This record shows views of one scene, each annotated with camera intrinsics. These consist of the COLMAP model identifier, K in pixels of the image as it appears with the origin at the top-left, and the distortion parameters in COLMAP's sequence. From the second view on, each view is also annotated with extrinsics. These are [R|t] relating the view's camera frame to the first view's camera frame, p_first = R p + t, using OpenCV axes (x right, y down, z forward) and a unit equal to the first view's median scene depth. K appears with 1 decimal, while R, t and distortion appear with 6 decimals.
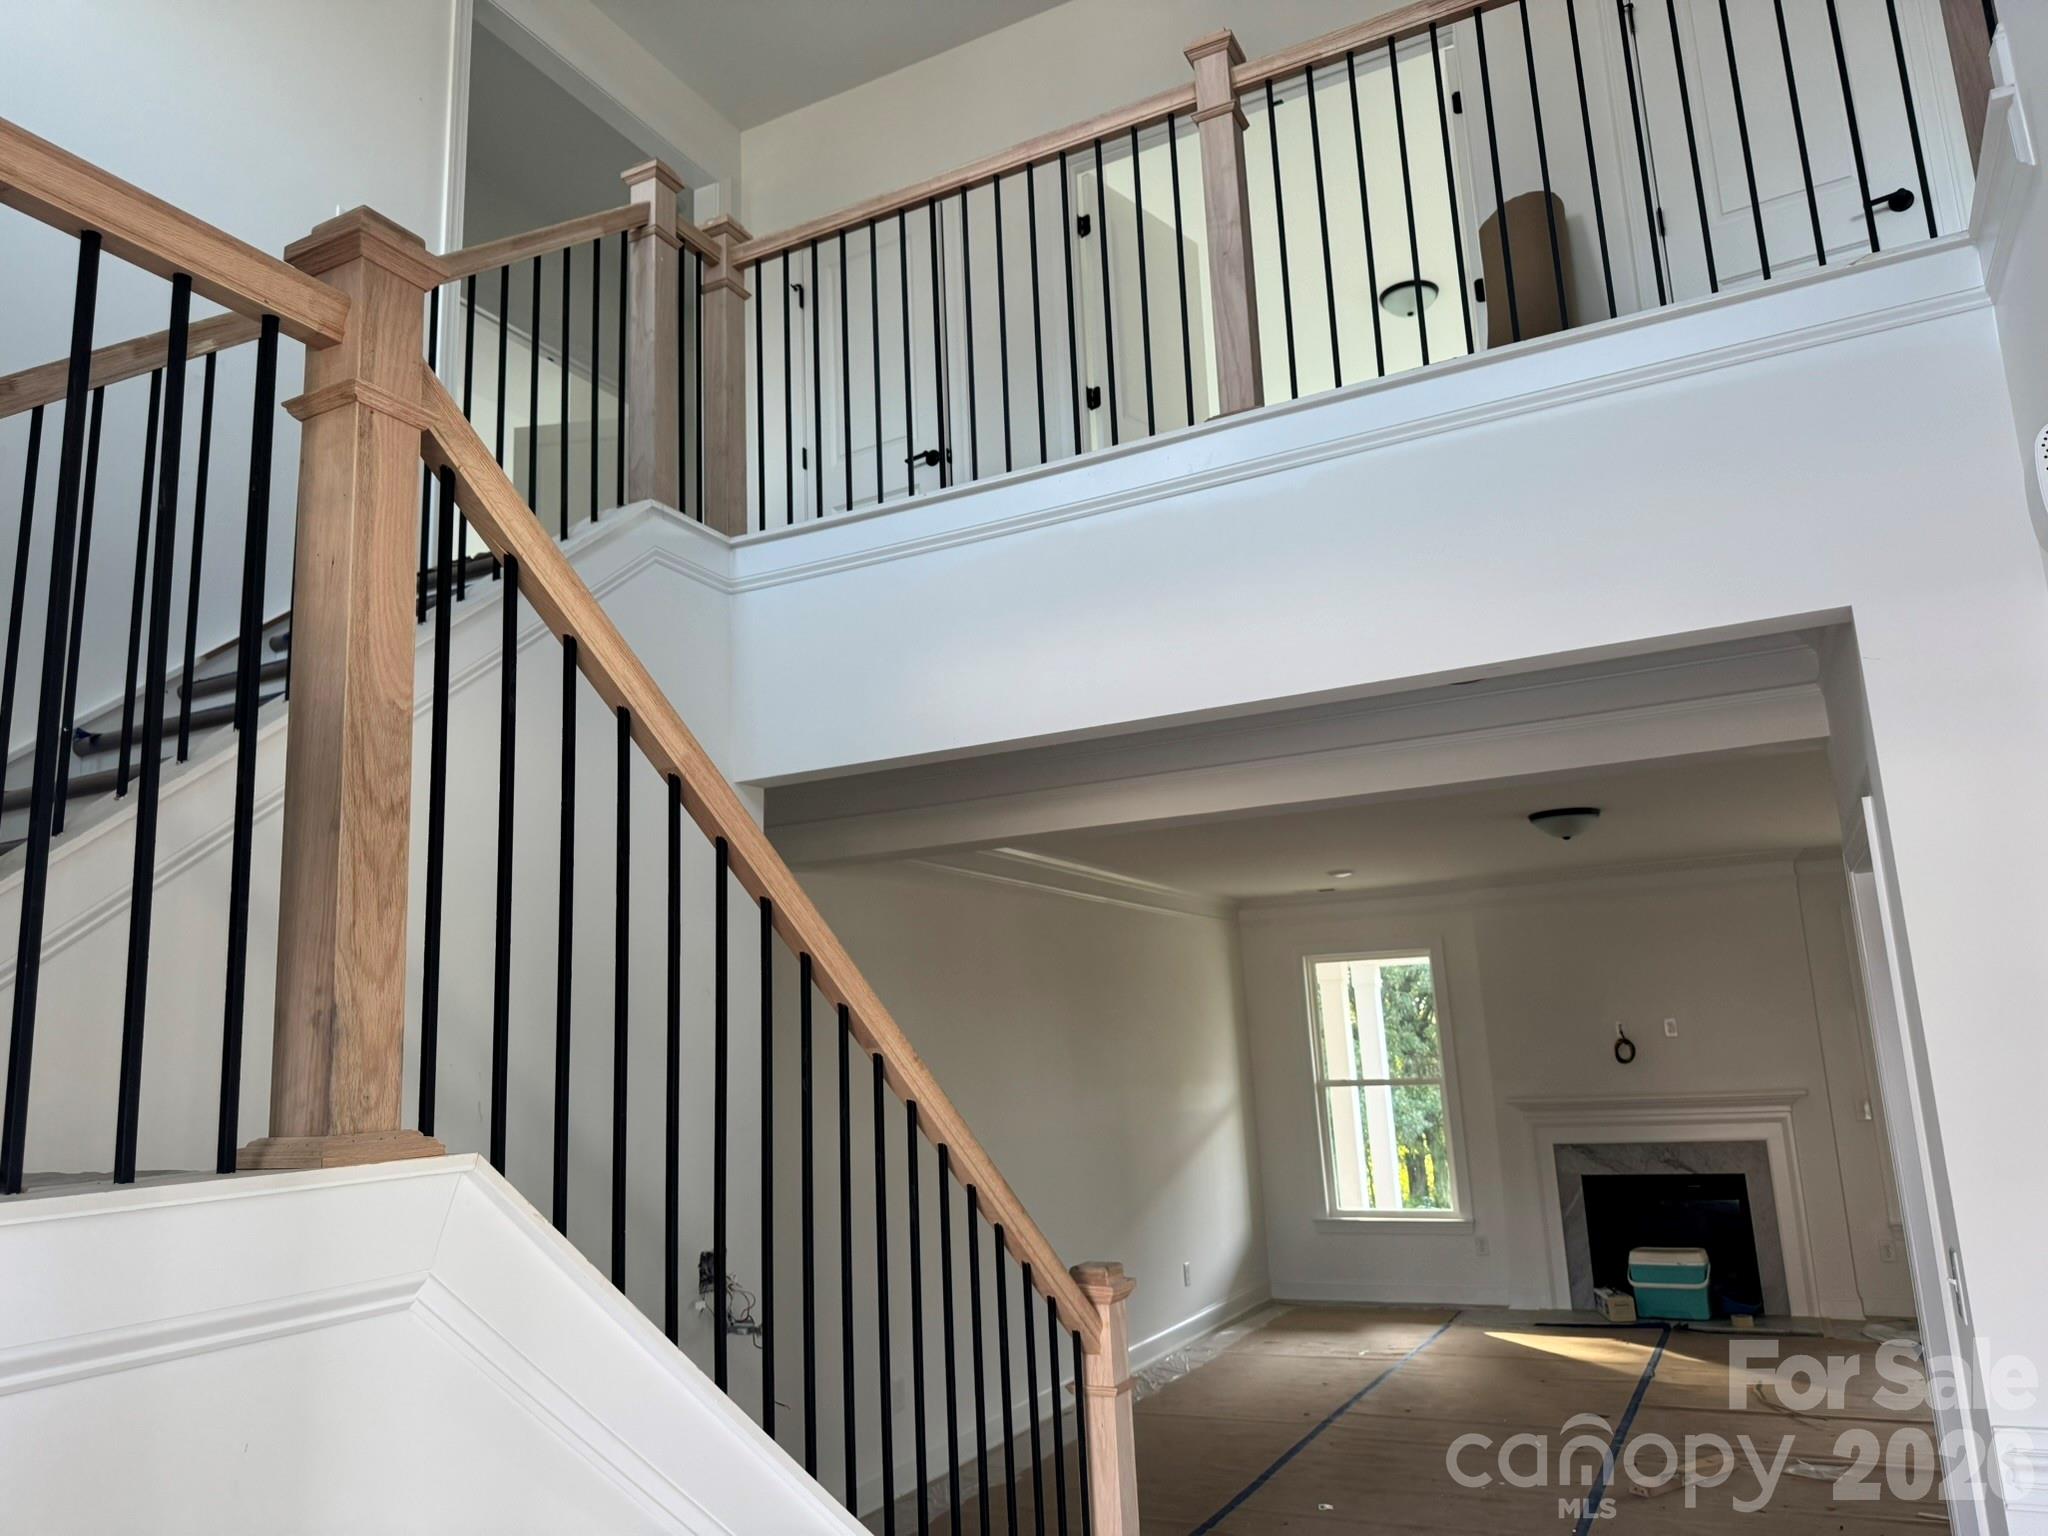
lens RADIAL K [[1445.3, 0, 1024.0], [0, 1445.3, 768.0], [0, 0, 1]] dist [0.119060, -0.109308]
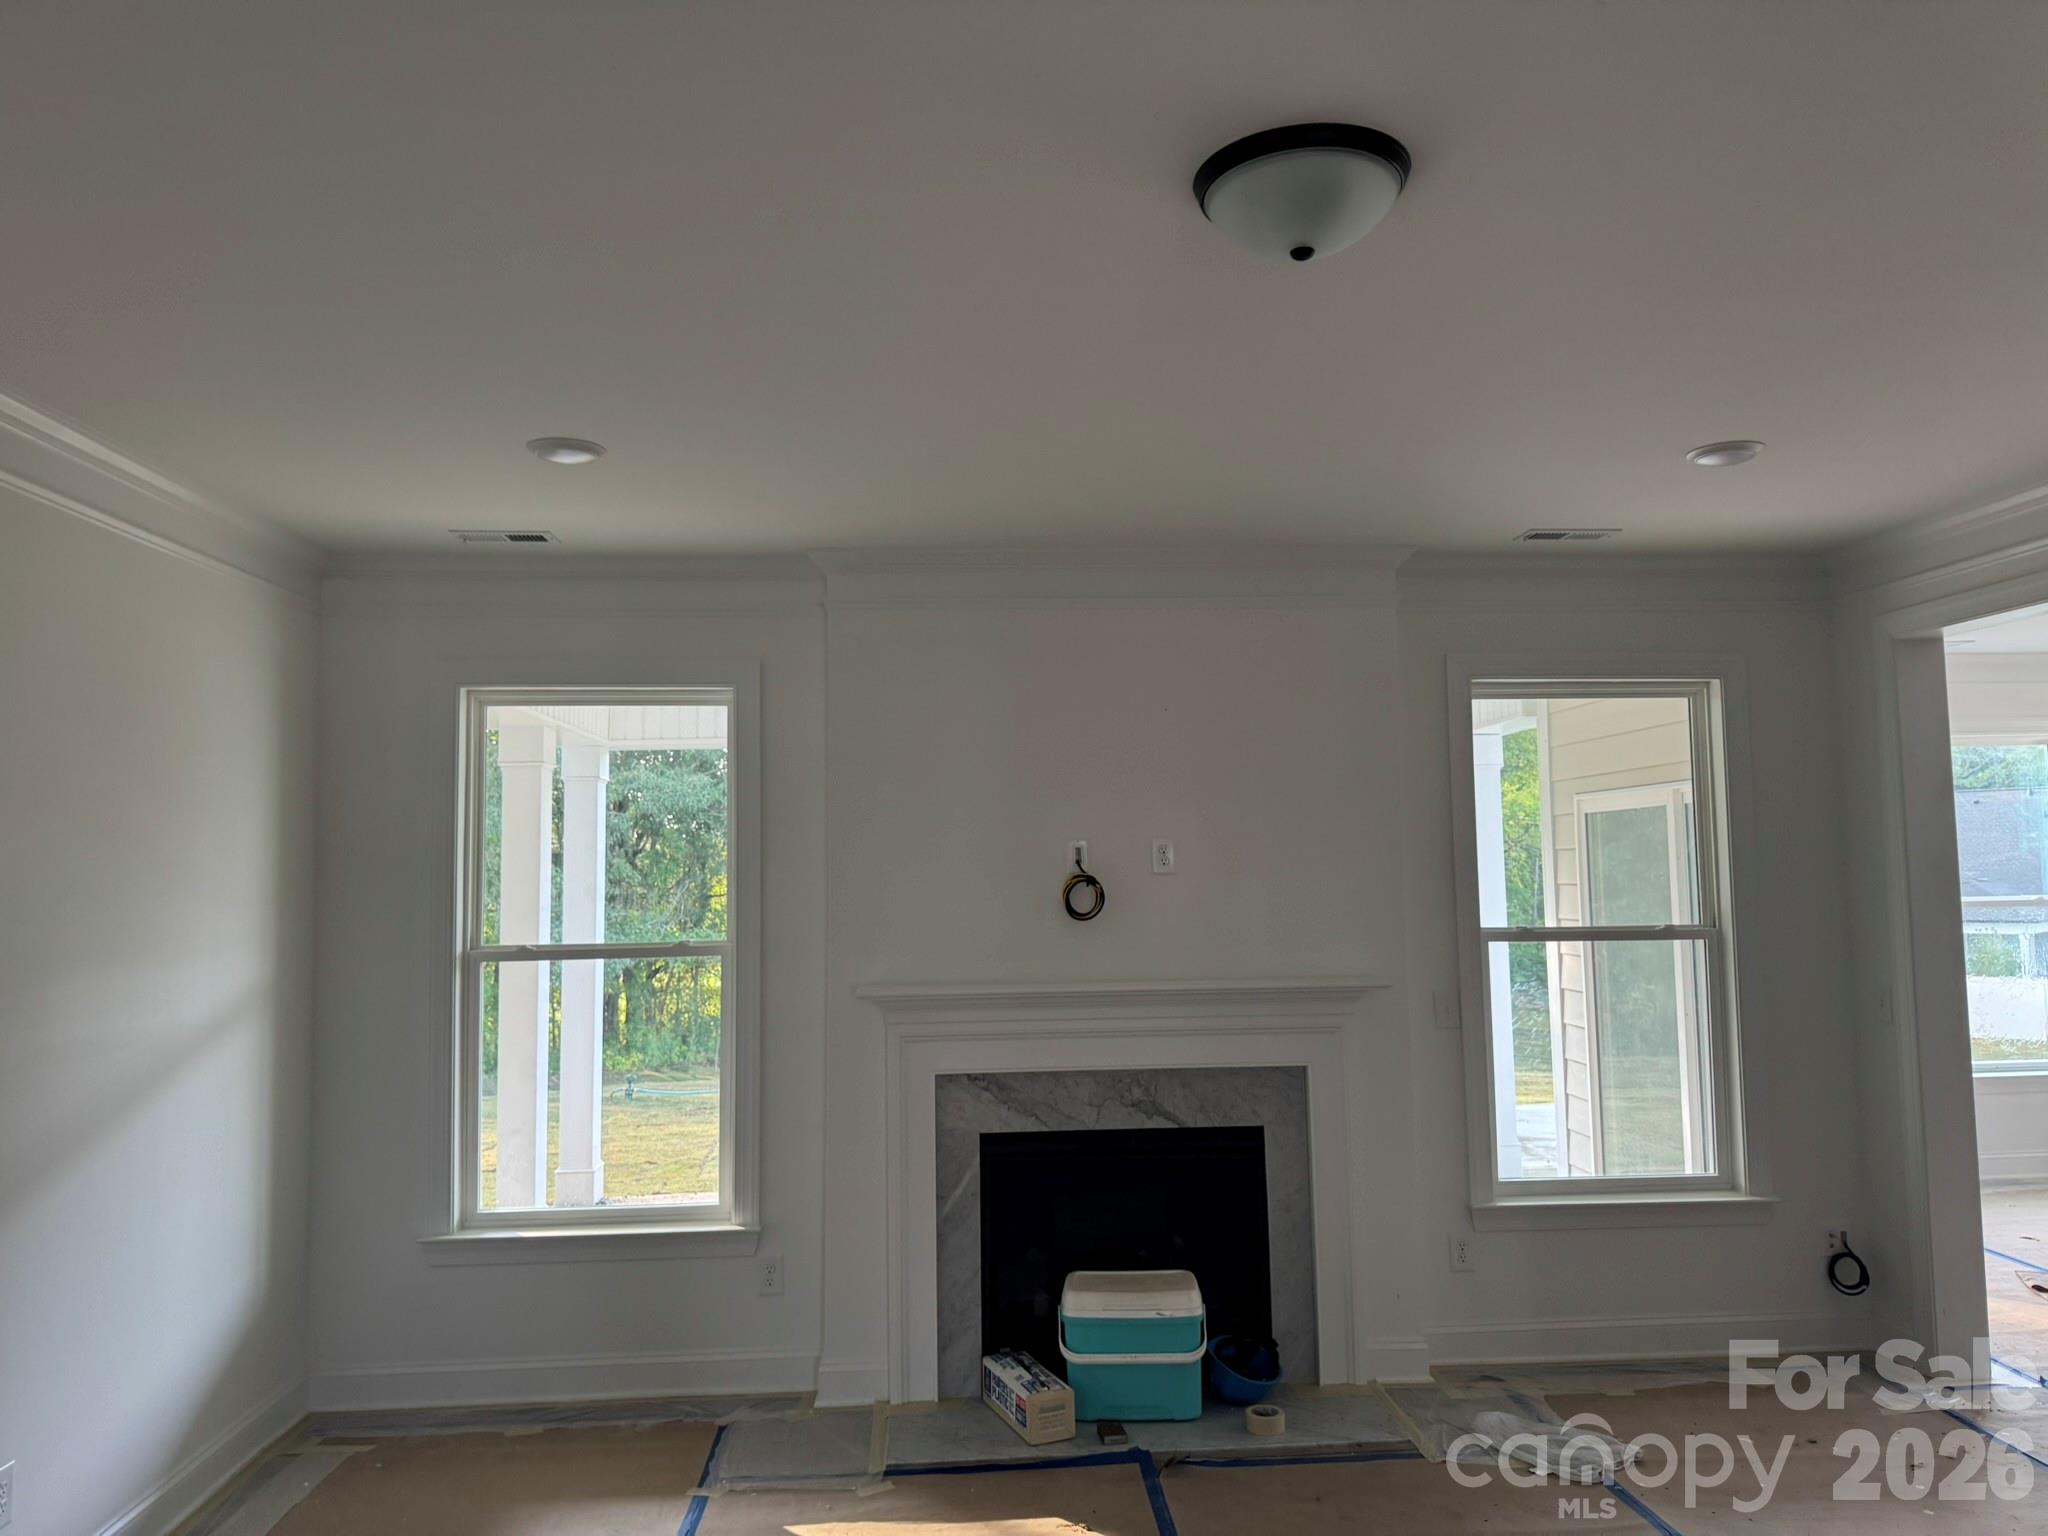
lens RADIAL K [[1445.3, 0, 1024.0], [0, 1445.3, 768.0], [0, 0, 1]] dist [0.119060, -0.109308]
pose [[0.862305, 0.066947, 0.501945, 0.129321], [-0.124110, 0.988931, 0.081313, 0.107751], [-0.490946, -0.132413, 0.861069, 0.574910]]
